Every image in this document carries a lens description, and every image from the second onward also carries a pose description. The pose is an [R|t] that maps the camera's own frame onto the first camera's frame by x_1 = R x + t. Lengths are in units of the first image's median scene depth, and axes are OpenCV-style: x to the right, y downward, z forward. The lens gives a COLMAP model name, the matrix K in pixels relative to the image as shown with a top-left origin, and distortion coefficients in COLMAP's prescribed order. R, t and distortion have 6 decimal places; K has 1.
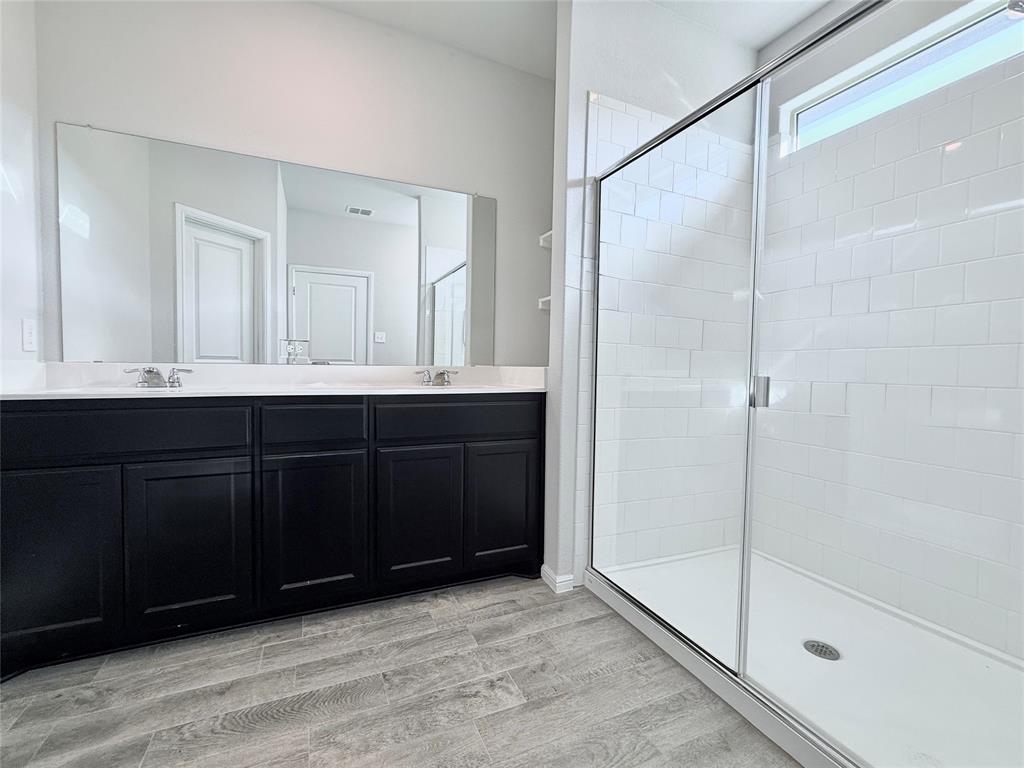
lens RADIAL K [[457.5, 0, 516.0], [0, 457.5, 386.0], [0, 0, 1]] dist [-0.000835, 0.000089]
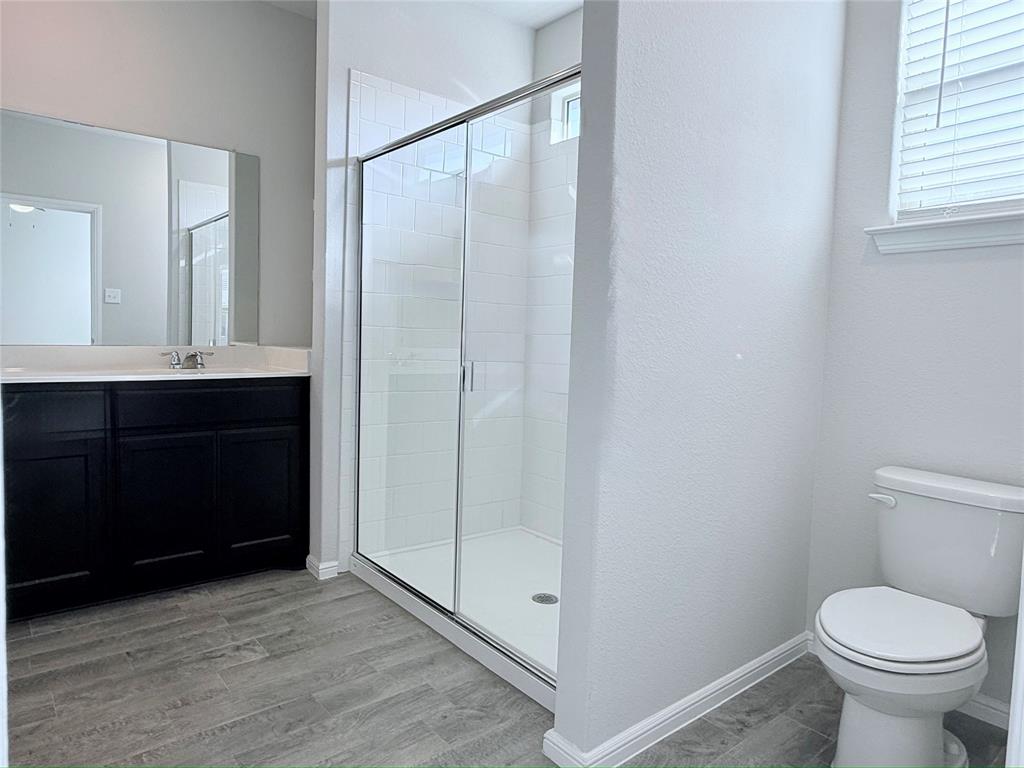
lens RADIAL K [[638.3, 0, 493.8], [0, 638.3, 376.9], [0, 0, 1]] dist [-0.007808, 0.007695]
pose [[0.968502, -0.006240, 0.248929, 0.114206], [-0.001309, 0.999545, 0.030146, -0.027743], [-0.249003, -0.029522, 0.968053, -0.419212]]
